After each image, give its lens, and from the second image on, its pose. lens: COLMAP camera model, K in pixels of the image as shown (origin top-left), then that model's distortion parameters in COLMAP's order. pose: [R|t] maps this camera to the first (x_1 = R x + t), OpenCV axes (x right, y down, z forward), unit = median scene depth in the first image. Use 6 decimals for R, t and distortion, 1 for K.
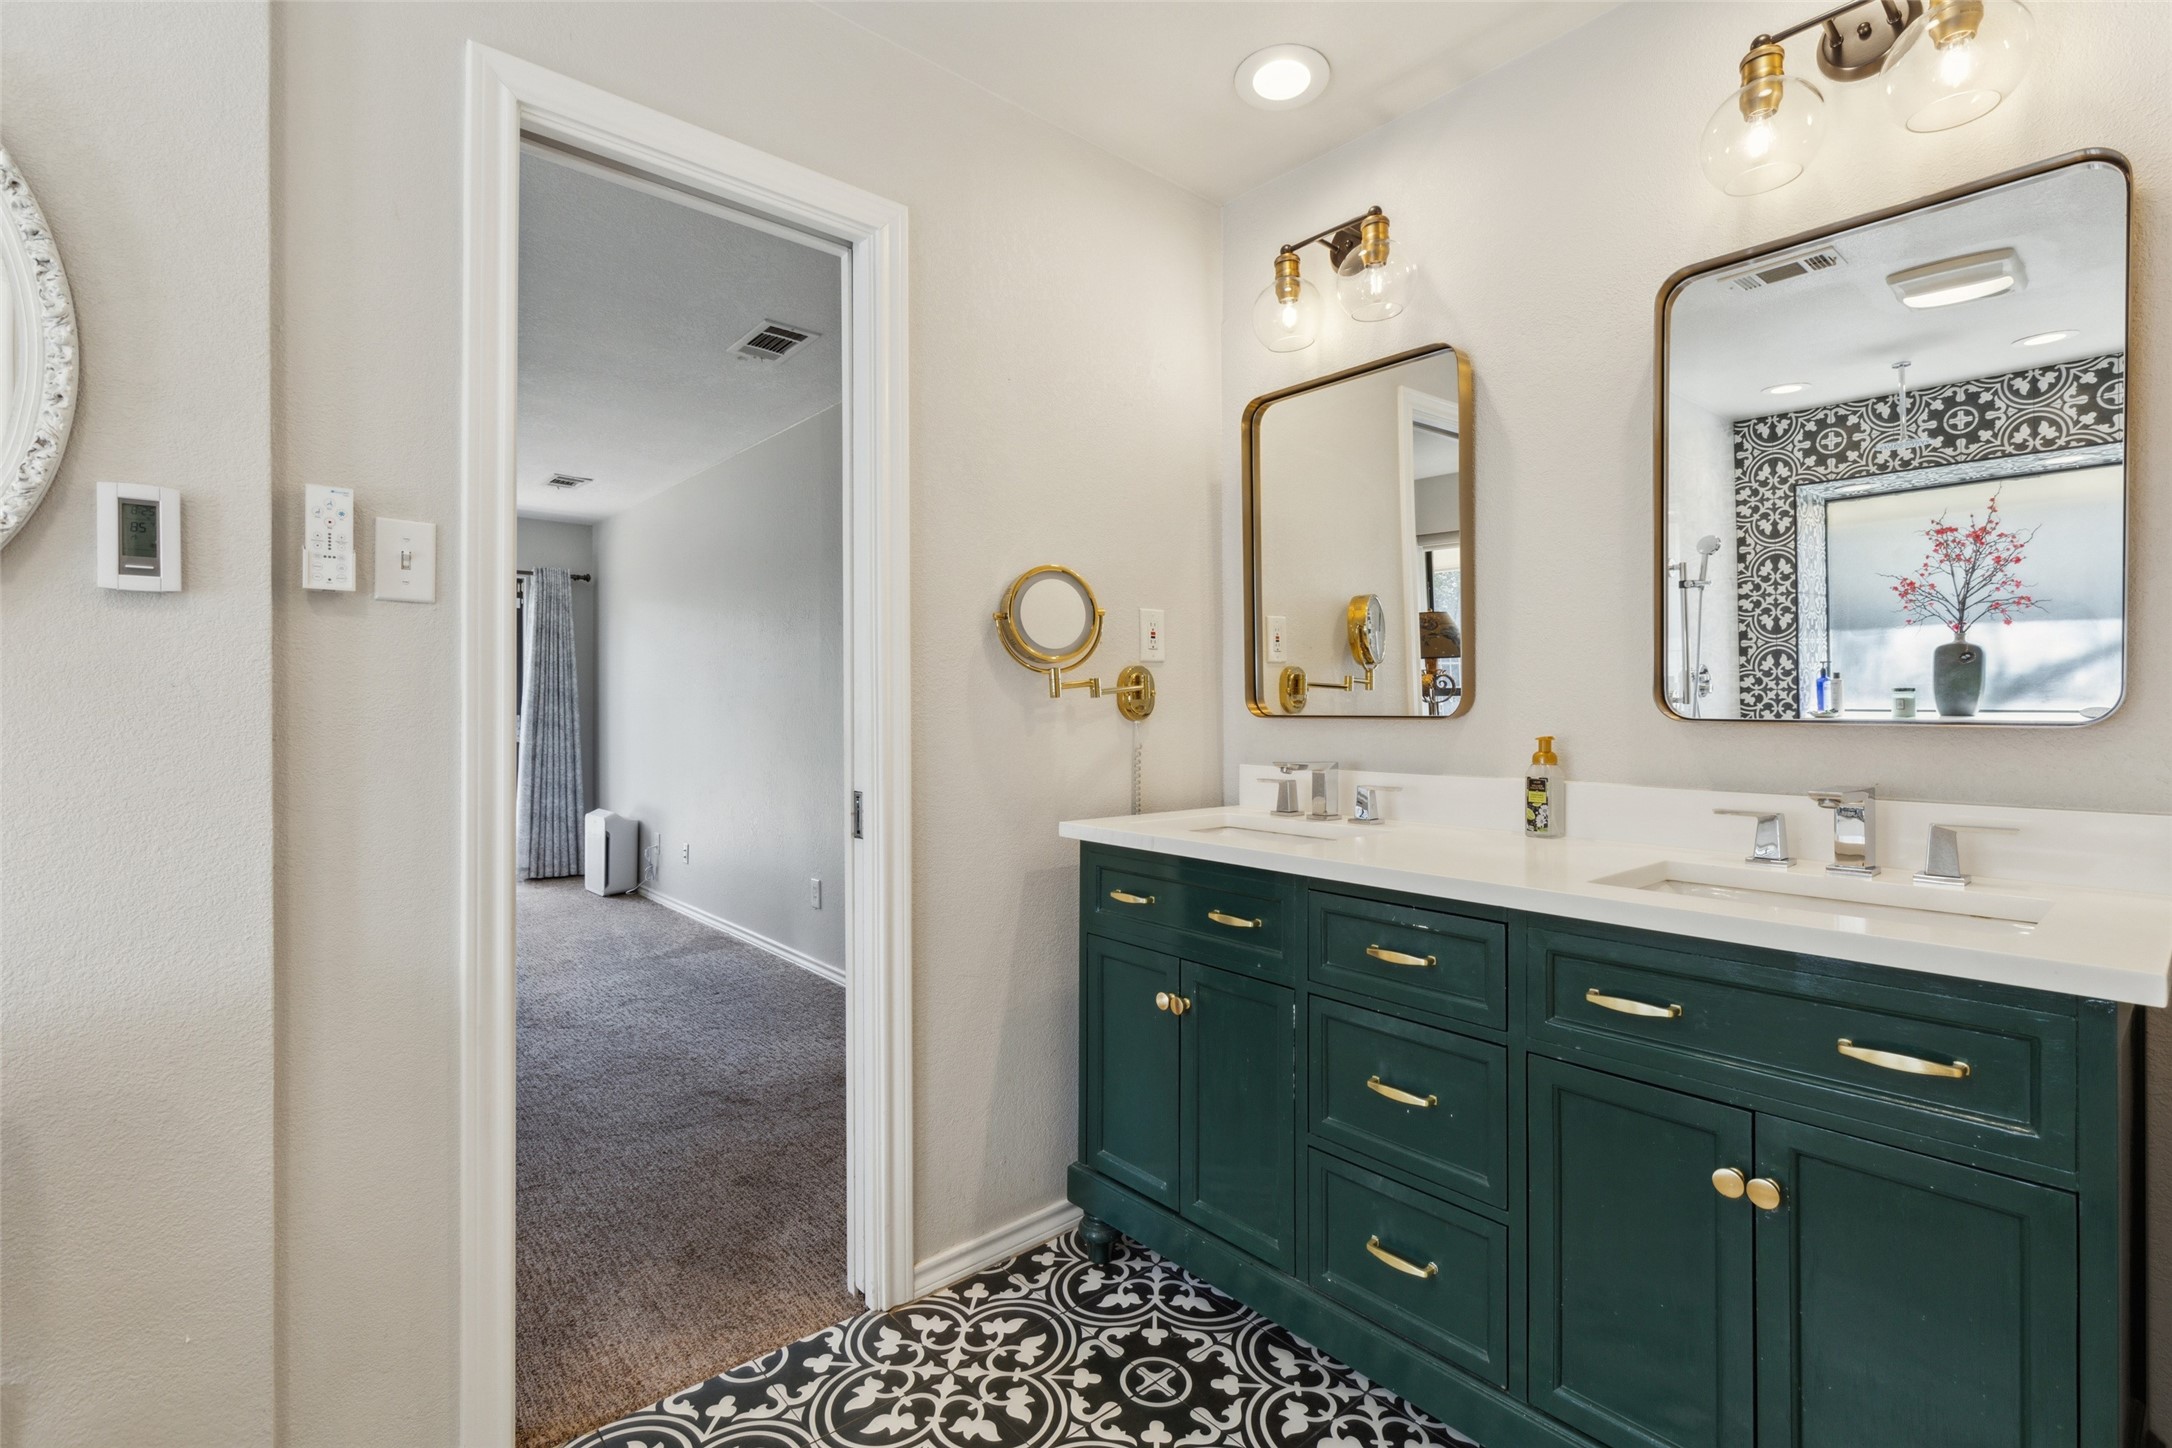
lens RADIAL K [[986.2, 0, 1080.7], [0, 986.2, 715.6], [0, 0, 1]] dist [0.007663, -0.001759]
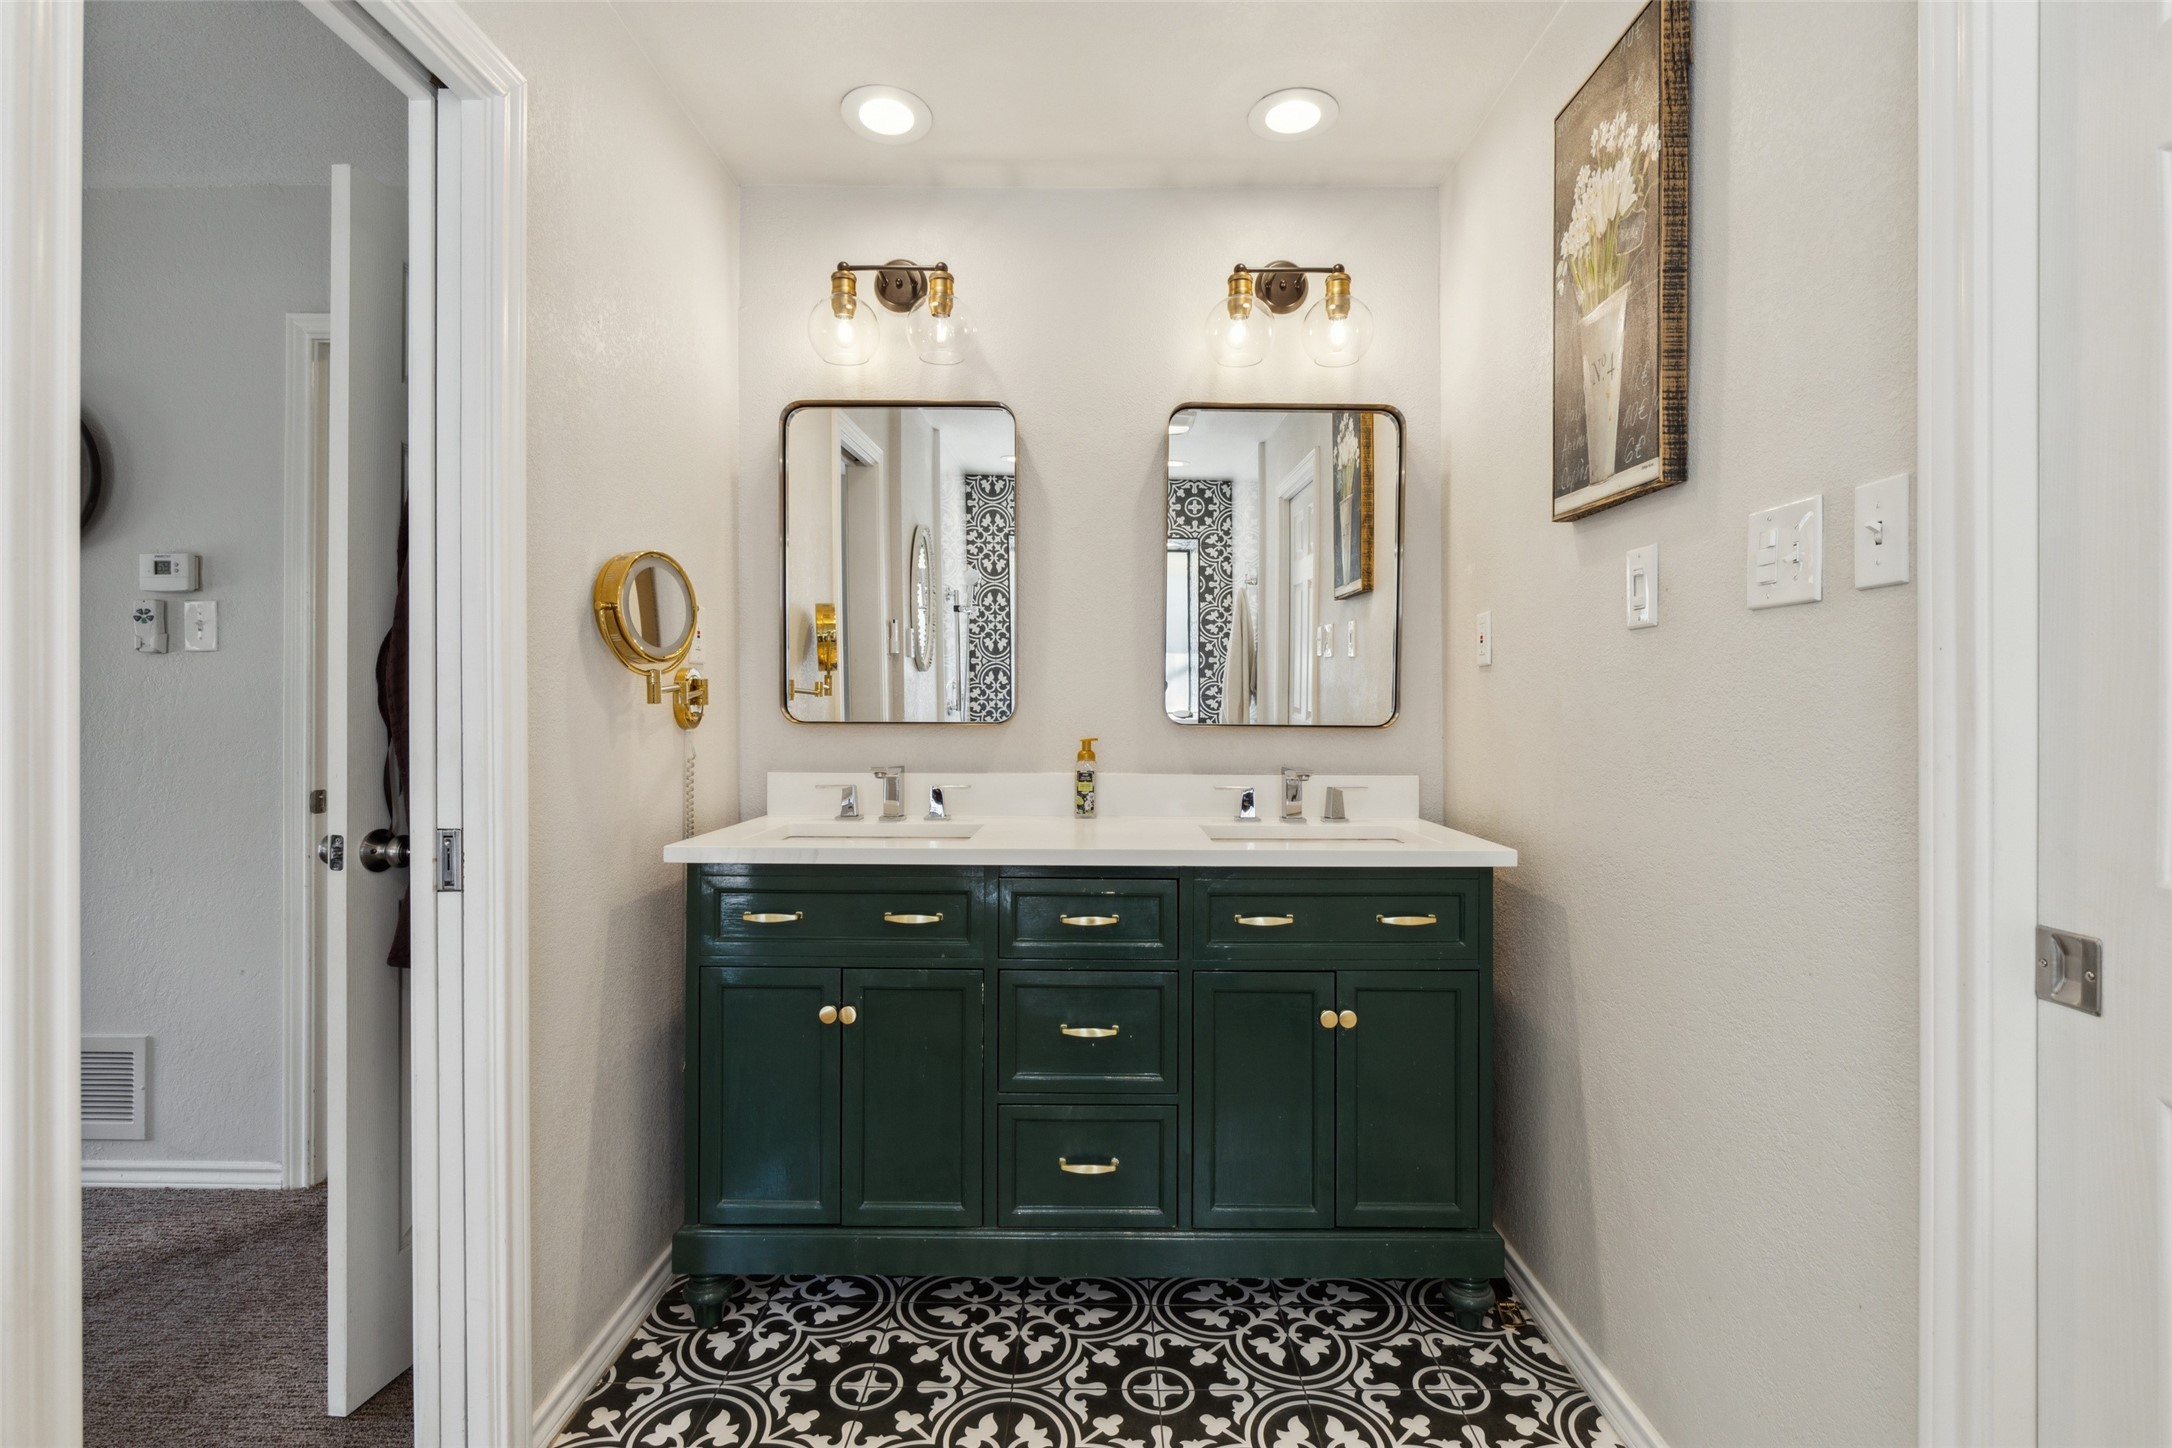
lens RADIAL K [[1030.4, 0, 1095.5], [0, 1030.4, 718.7], [0, 0, 1]] dist [0.000296, 0.000251]
pose [[0.654366, -0.000450, 0.756178, -0.488229], [0.000124, 1.000000, 0.000488, -0.005056], [-0.756178, -0.000225, 0.654366, 0.119688]]
